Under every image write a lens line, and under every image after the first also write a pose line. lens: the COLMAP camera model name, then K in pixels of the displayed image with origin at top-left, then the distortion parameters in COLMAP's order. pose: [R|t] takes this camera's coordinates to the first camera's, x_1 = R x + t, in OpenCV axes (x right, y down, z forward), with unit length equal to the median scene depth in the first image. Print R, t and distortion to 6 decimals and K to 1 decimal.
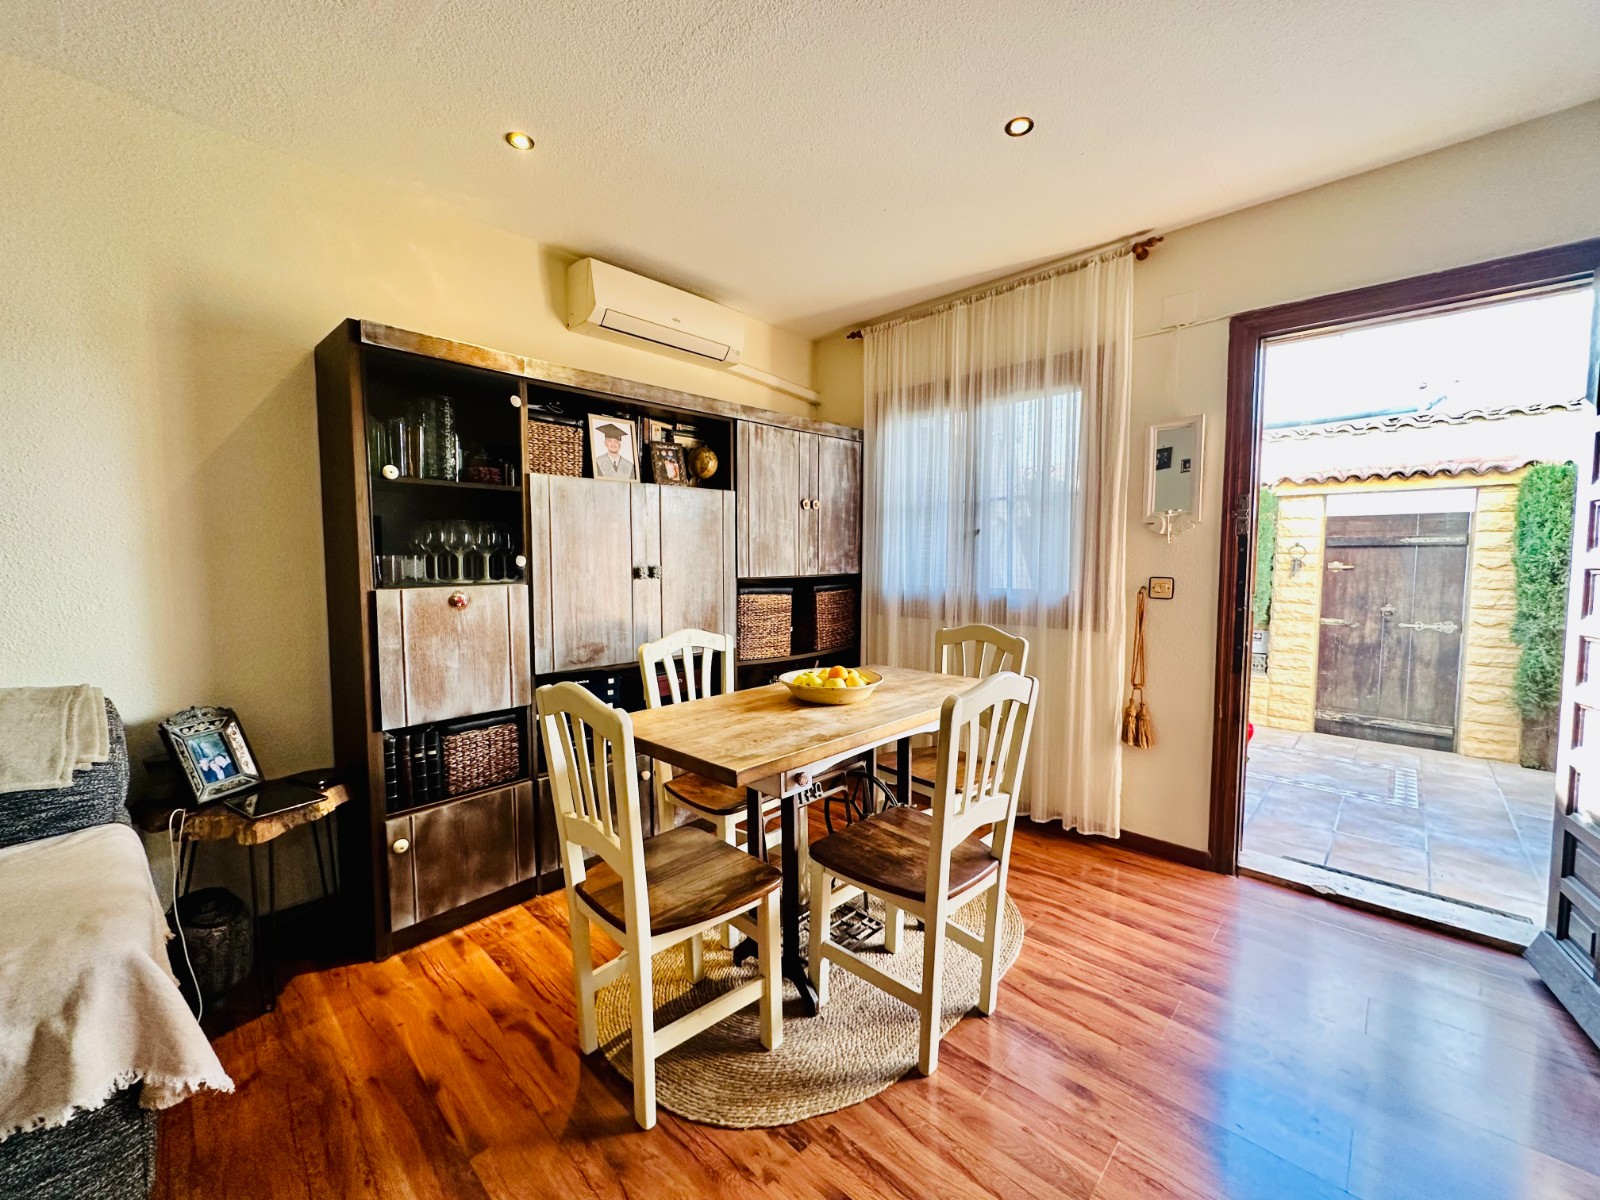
lens RADIAL K [[638.3, 0, 798.8], [0, 638.3, 598.8], [0, 0, 1]] dist [-0.005659, 0.001448]
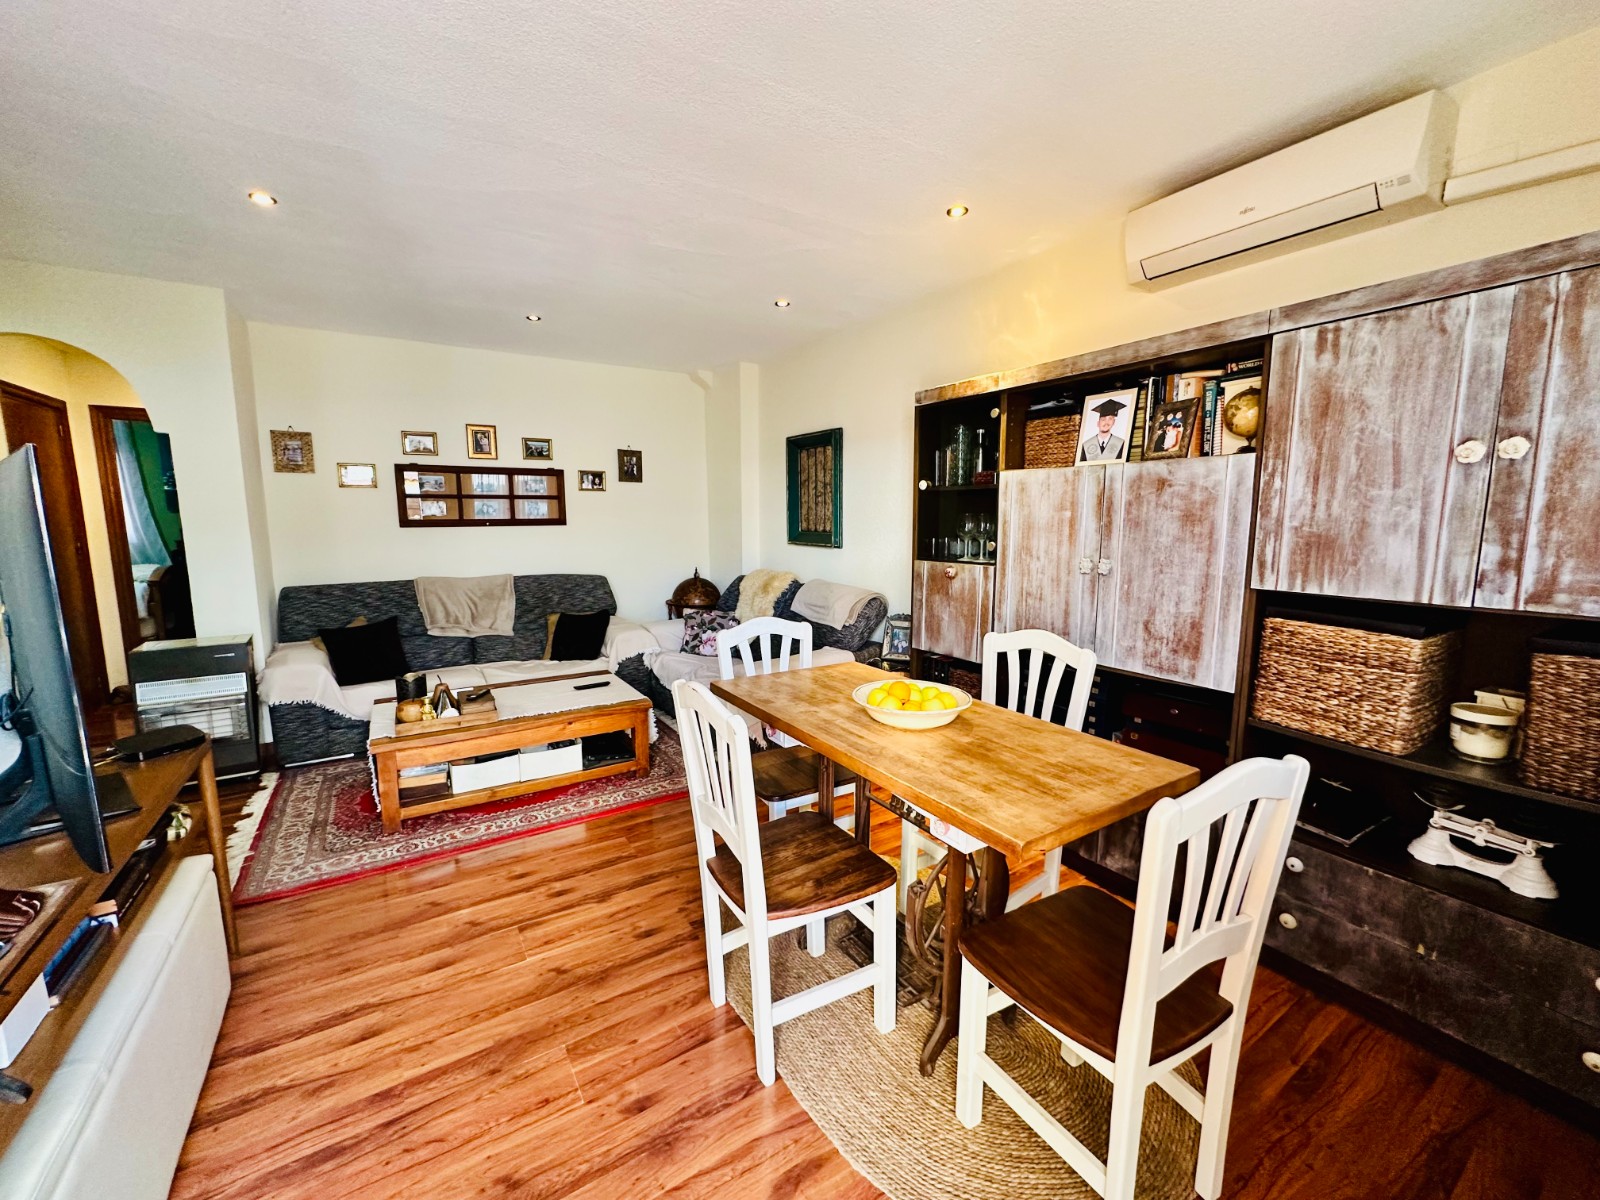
lens RADIAL K [[638.3, 0, 799.1], [0, 638.3, 600.9], [0, 0, 1]] dist [-0.005659, 0.001448]
pose [[-0.229956, 0.130601, -0.964398, 0.842622], [-0.065506, 0.986630, 0.149232, -0.115953], [0.970994, 0.097491, -0.218326, 0.937521]]
